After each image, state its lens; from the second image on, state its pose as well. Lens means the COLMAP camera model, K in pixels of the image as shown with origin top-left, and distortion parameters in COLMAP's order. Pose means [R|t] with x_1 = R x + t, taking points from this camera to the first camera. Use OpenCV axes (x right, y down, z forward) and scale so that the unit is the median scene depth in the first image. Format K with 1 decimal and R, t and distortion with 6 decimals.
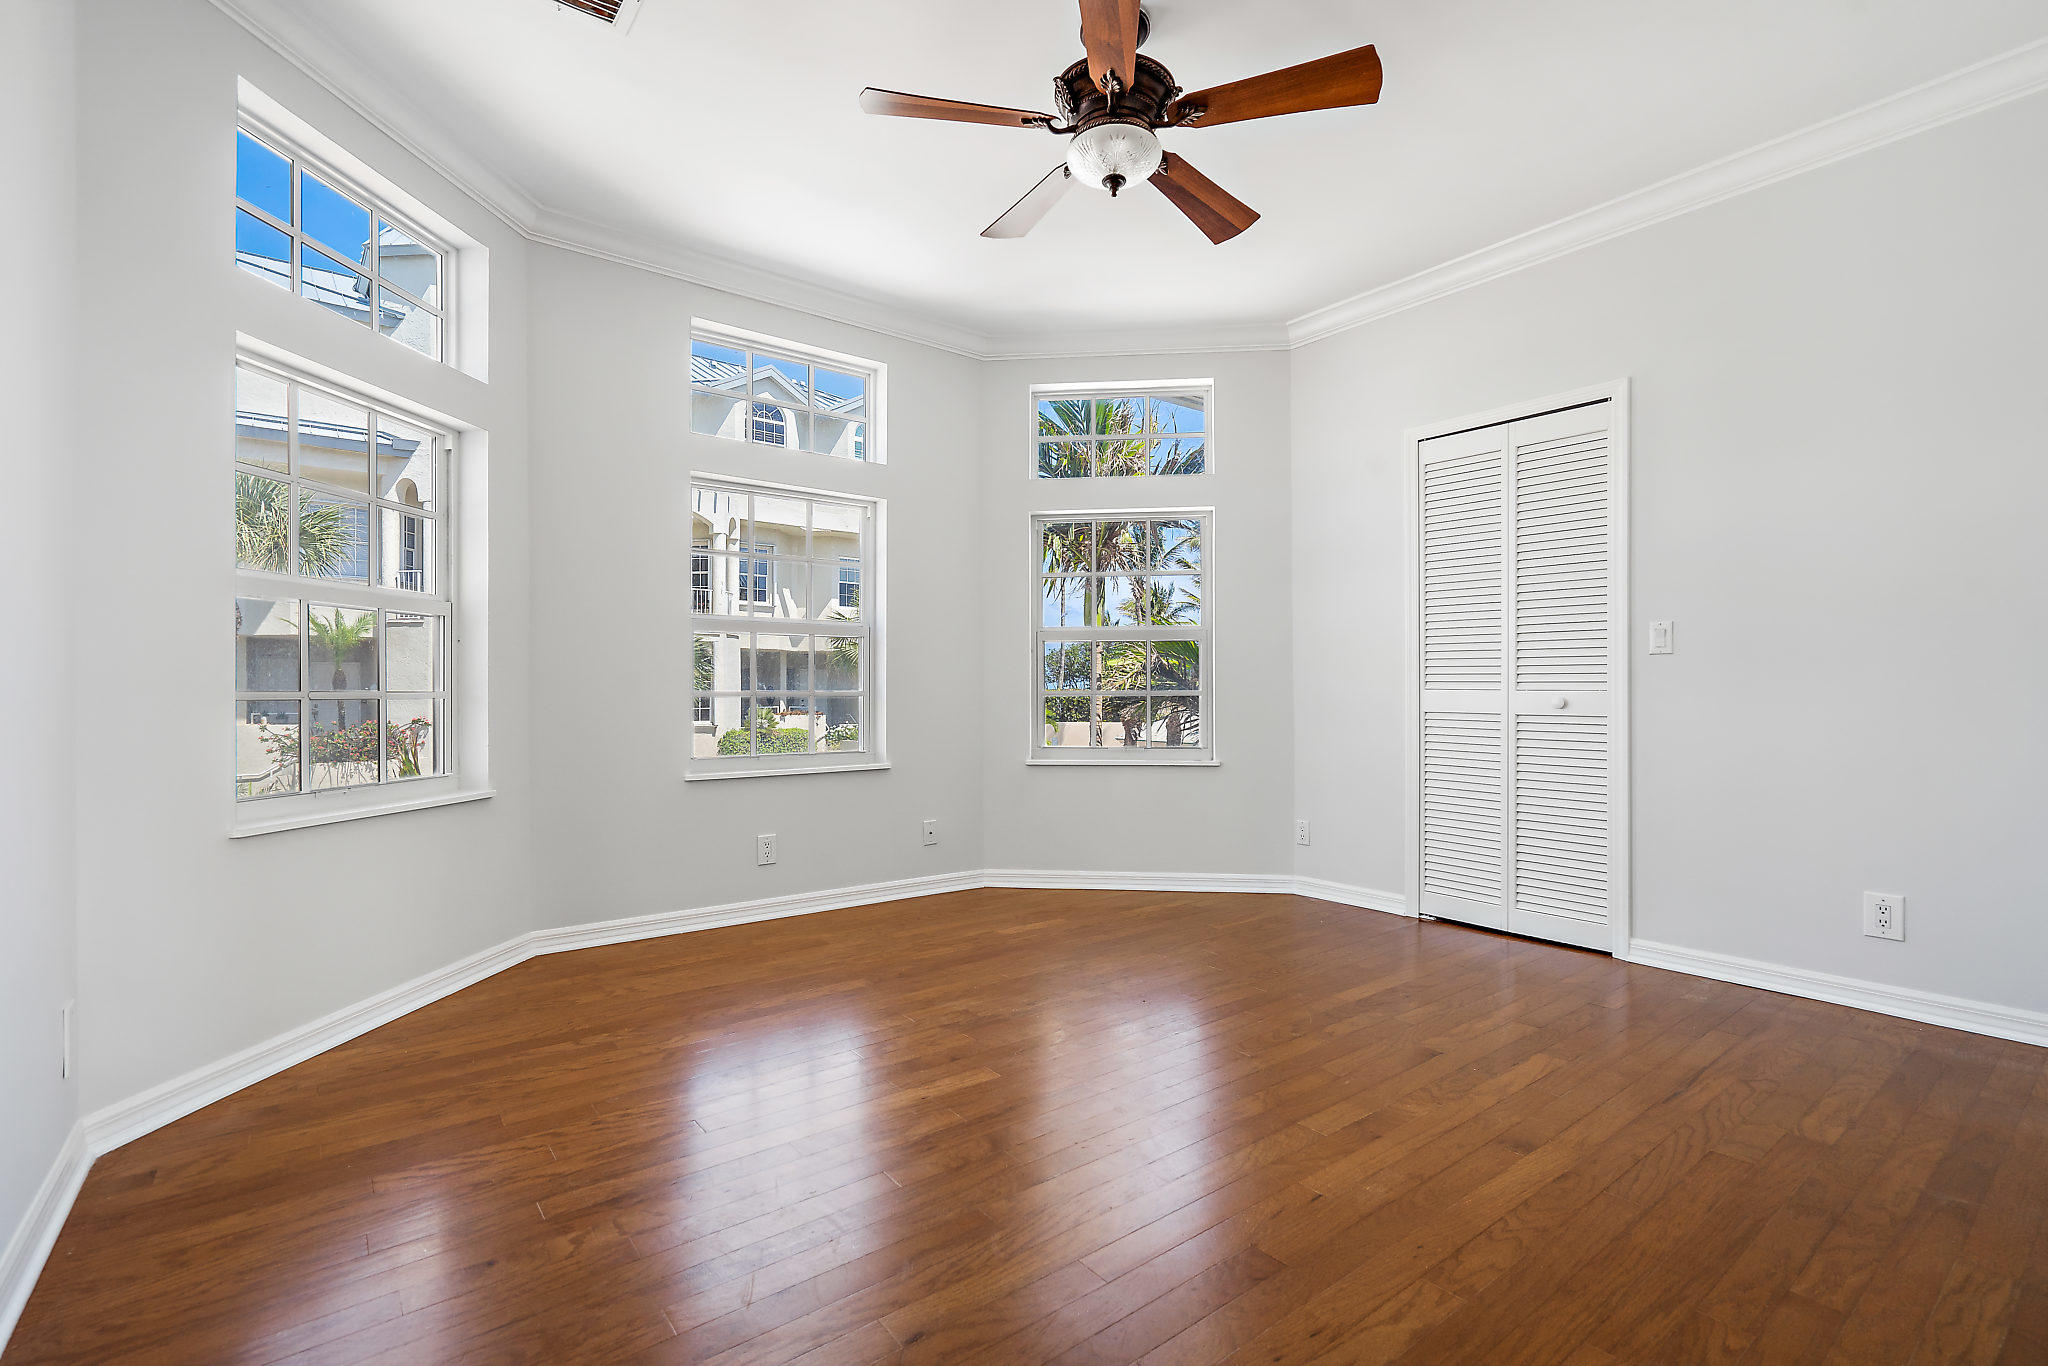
lens RADIAL K [[928.2, 0, 1013.5], [0, 928.2, 696.0], [0, 0, 1]] dist [-0.001459, -0.000101]
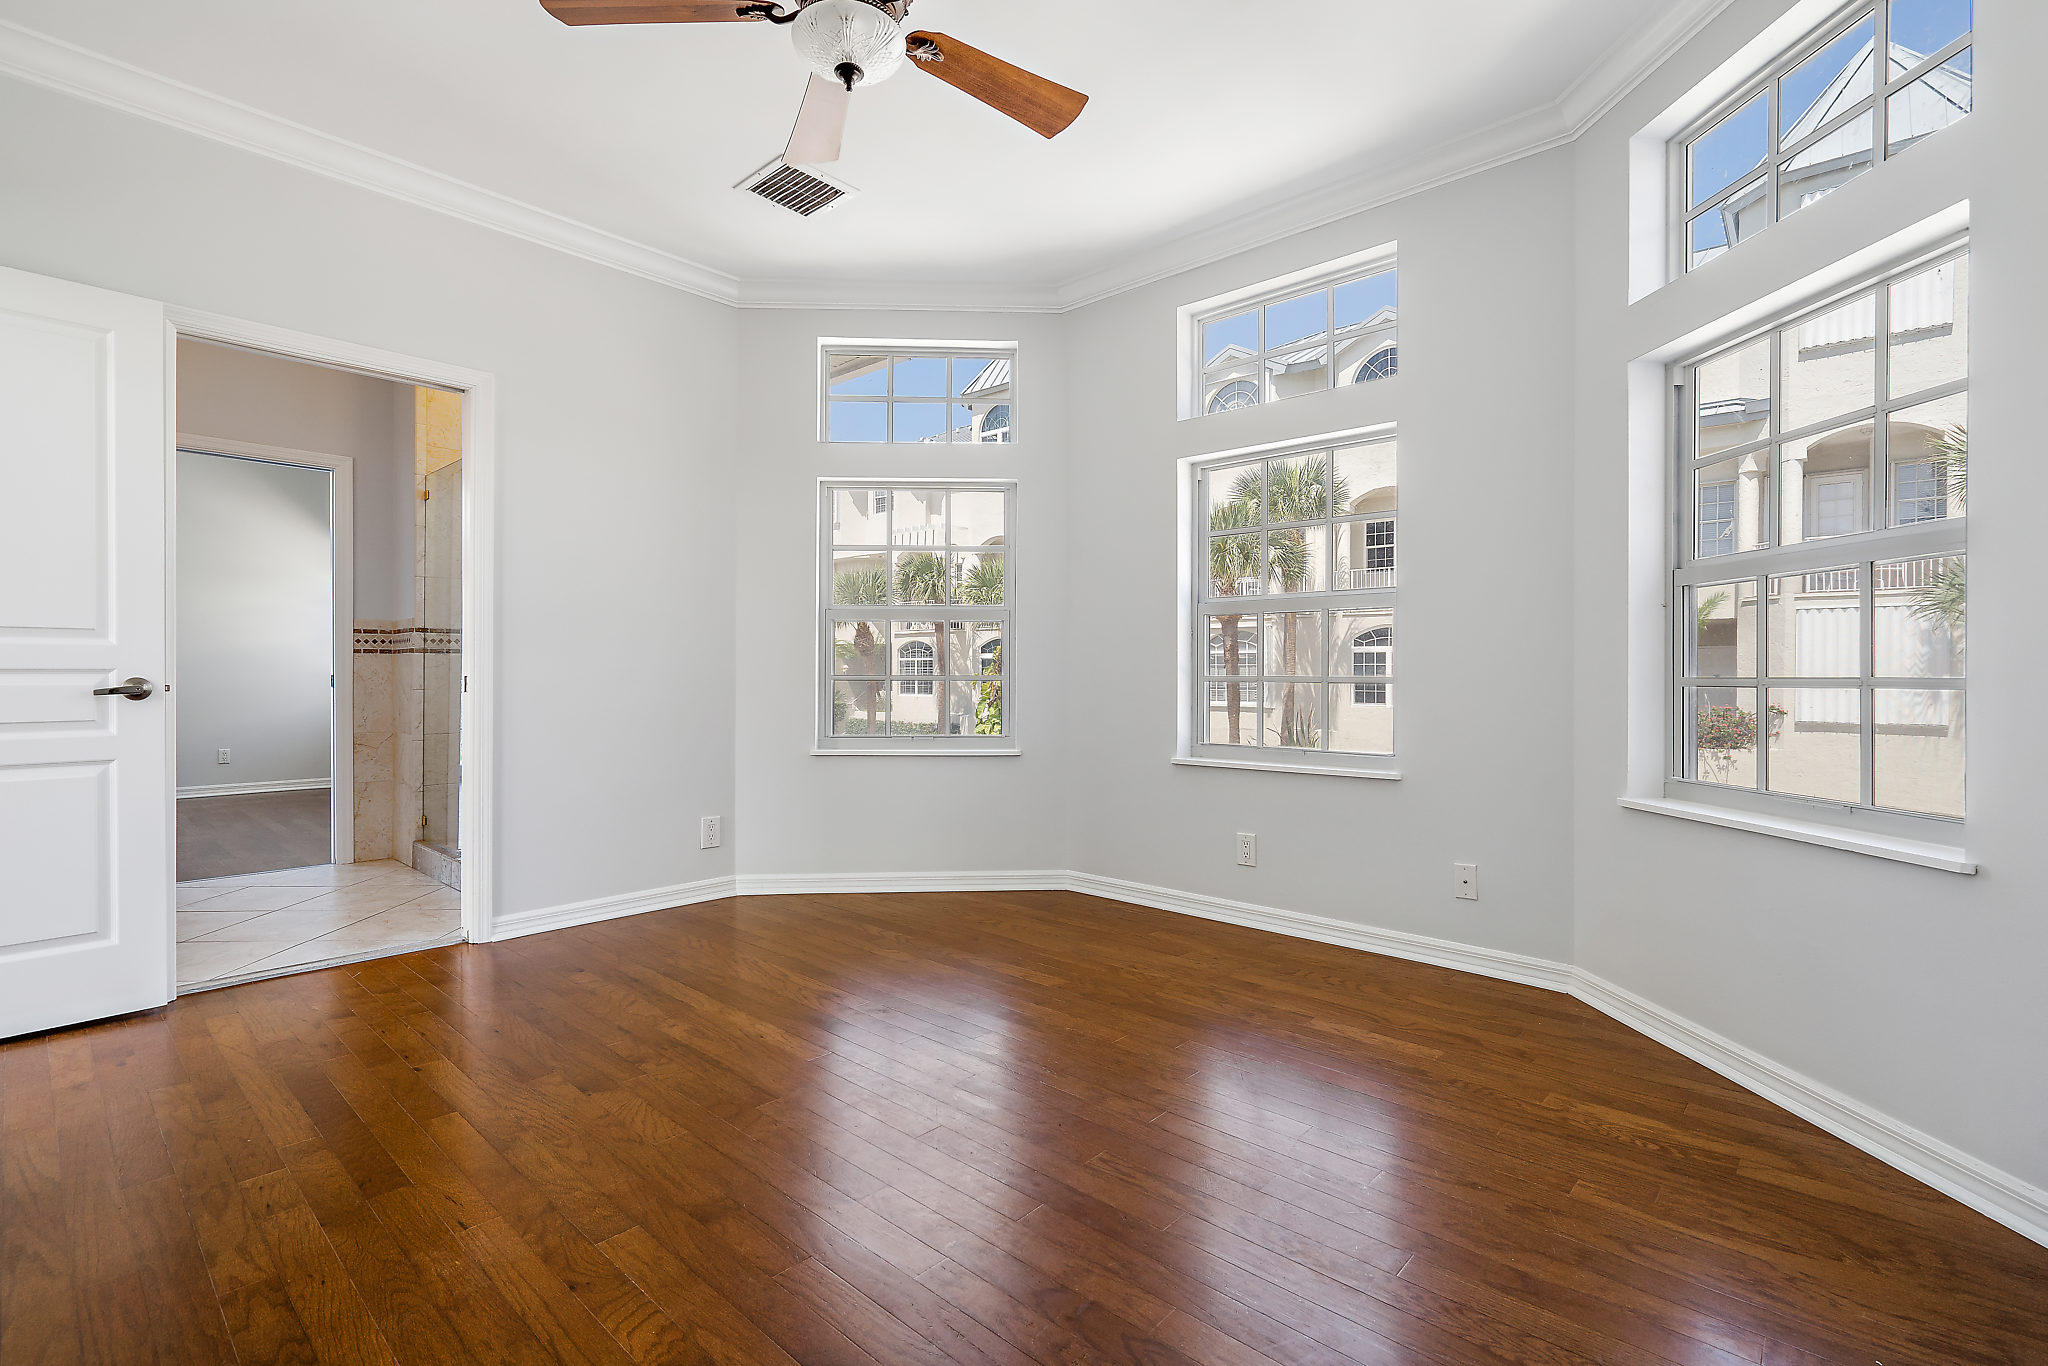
lens RADIAL K [[928.2, 0, 1022.6], [0, 928.2, 679.3], [0, 0, 1]] dist [-0.001459, -0.000101]
pose [[0.185337, 0.008653, -0.982637, 0.699029], [-0.008775, 0.999936, 0.007151, -0.008806], [0.982636, 0.007298, 0.185401, 0.719833]]
